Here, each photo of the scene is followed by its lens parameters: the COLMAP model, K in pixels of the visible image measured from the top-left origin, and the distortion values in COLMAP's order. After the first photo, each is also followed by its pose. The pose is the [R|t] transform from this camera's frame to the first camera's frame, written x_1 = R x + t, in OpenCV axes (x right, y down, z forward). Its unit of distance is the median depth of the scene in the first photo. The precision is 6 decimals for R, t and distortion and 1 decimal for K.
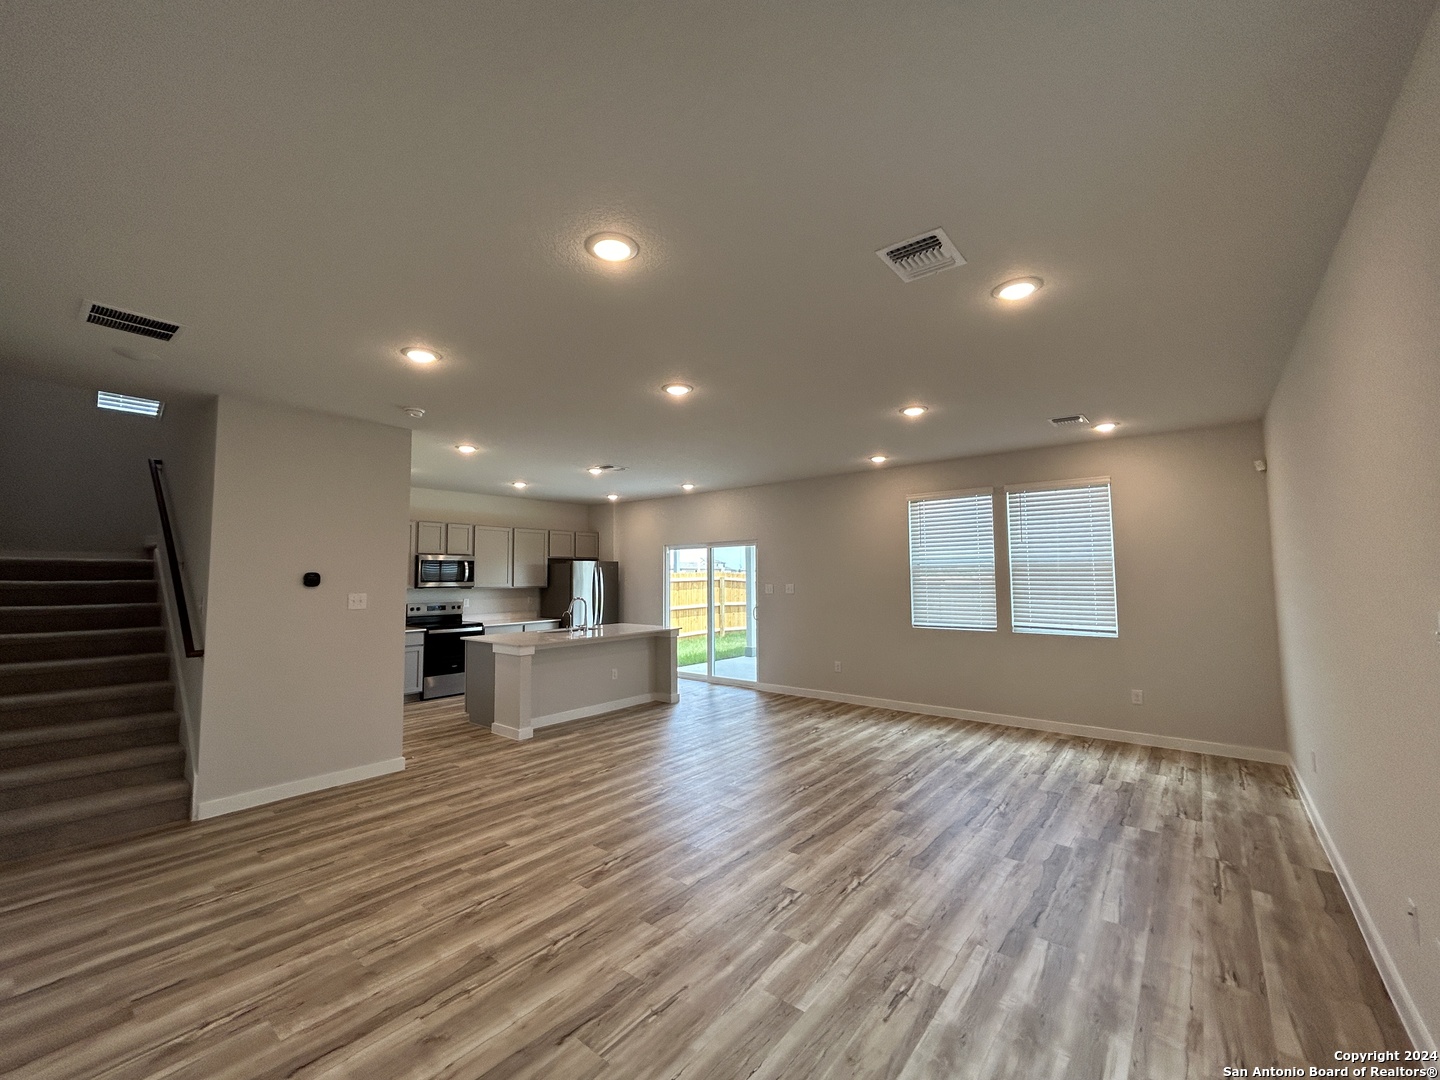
lens RADIAL K [[584.1, 0, 720.1], [0, 584.1, 537.3], [0, 0, 1]] dist [-0.001483, 0.000459]
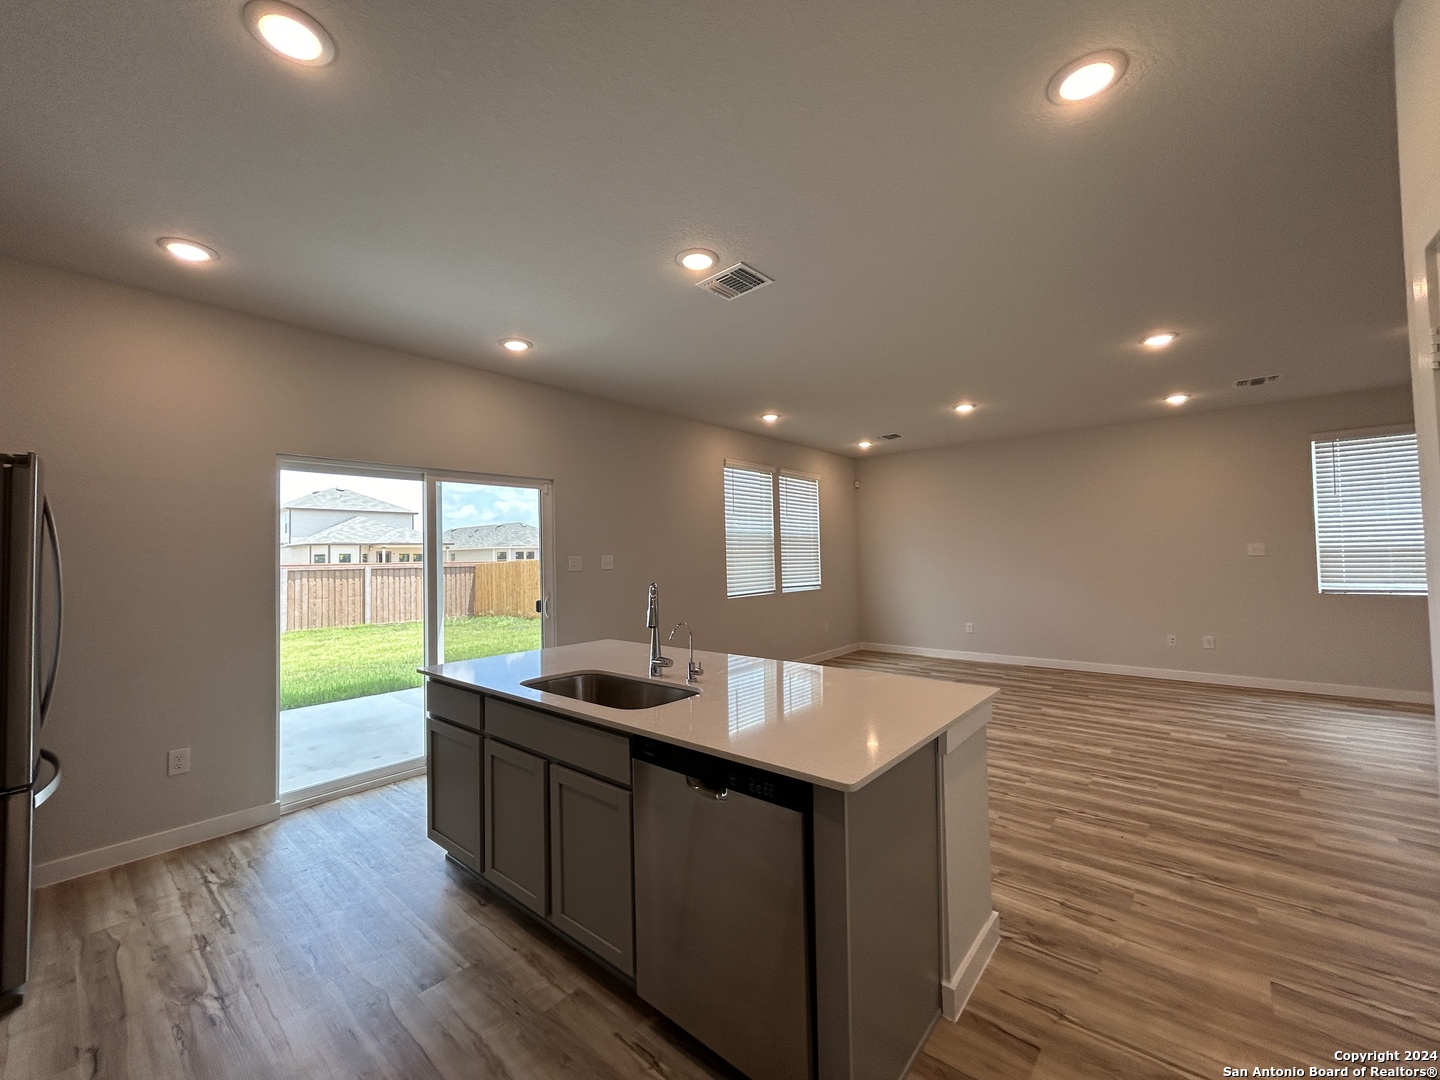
lens RADIAL K [[584.1, 0, 720.0], [0, 584.1, 536.0], [0, 0, 1]] dist [-0.001483, 0.000459]
pose [[0.021863, 0.038479, 0.999020, -0.810644], [-0.050672, 0.998017, -0.037331, 0.116933], [-0.998476, -0.049806, 0.023769, 1.296426]]
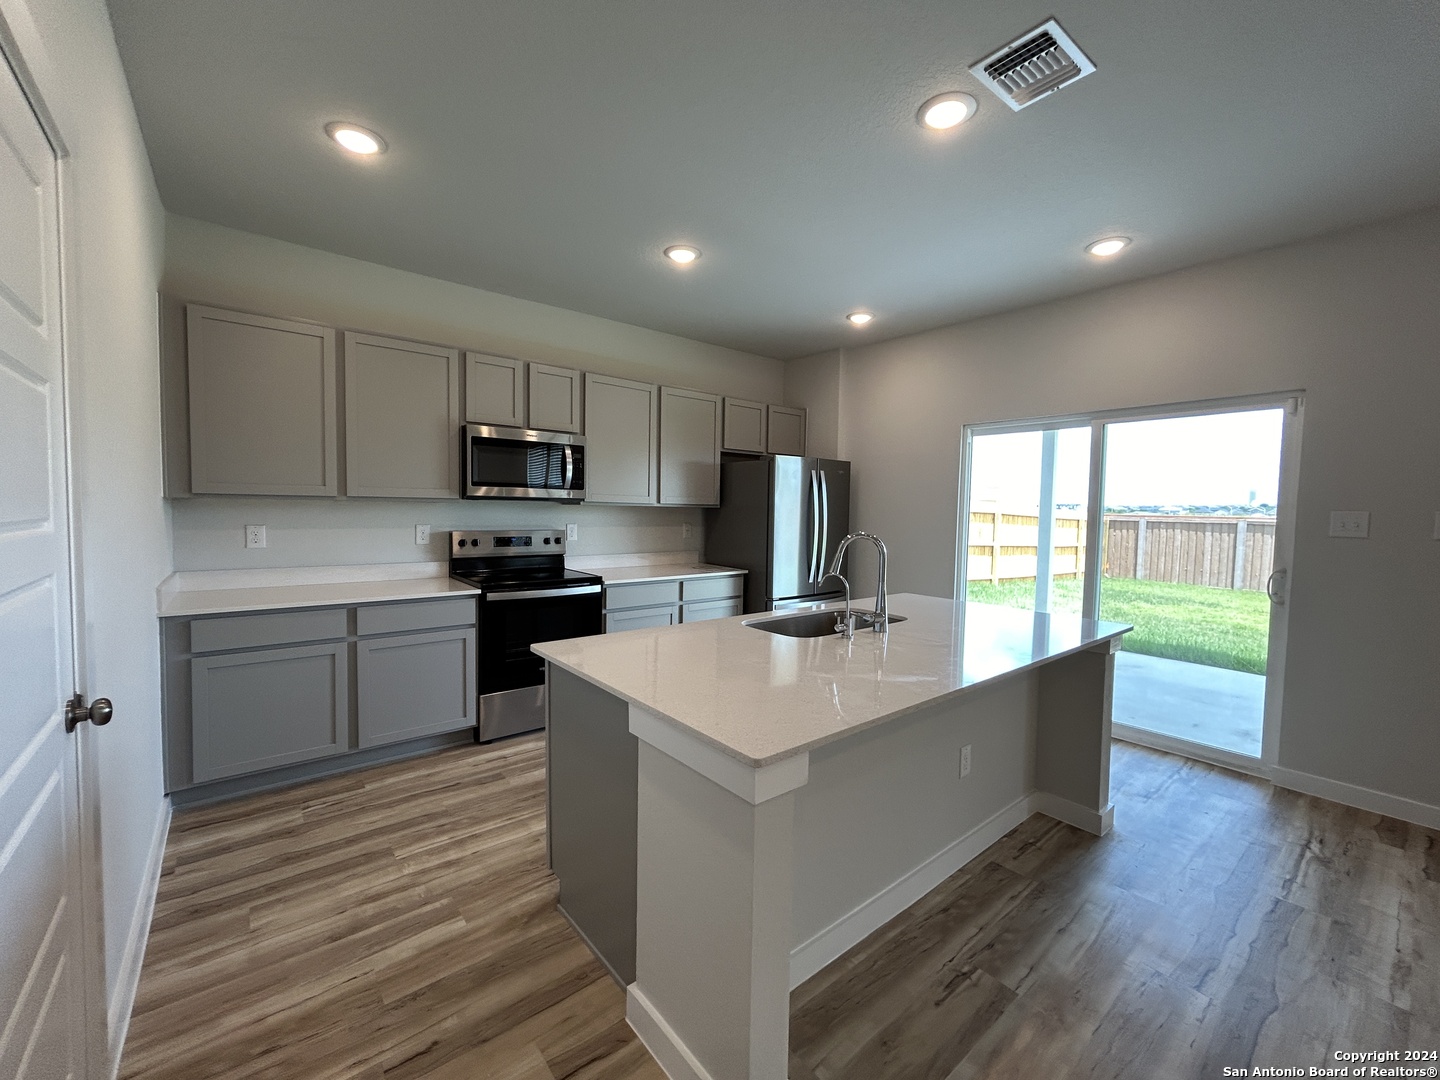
lens RADIAL K [[584.1, 0, 720.6], [0, 584.1, 537.8], [0, 0, 1]] dist [-0.001483, 0.000459]
pose [[0.980245, 0.035712, -0.194534, -0.349435], [-0.011981, 0.992479, 0.121824, 0.089486], [0.197422, -0.117086, 0.973301, 0.886352]]
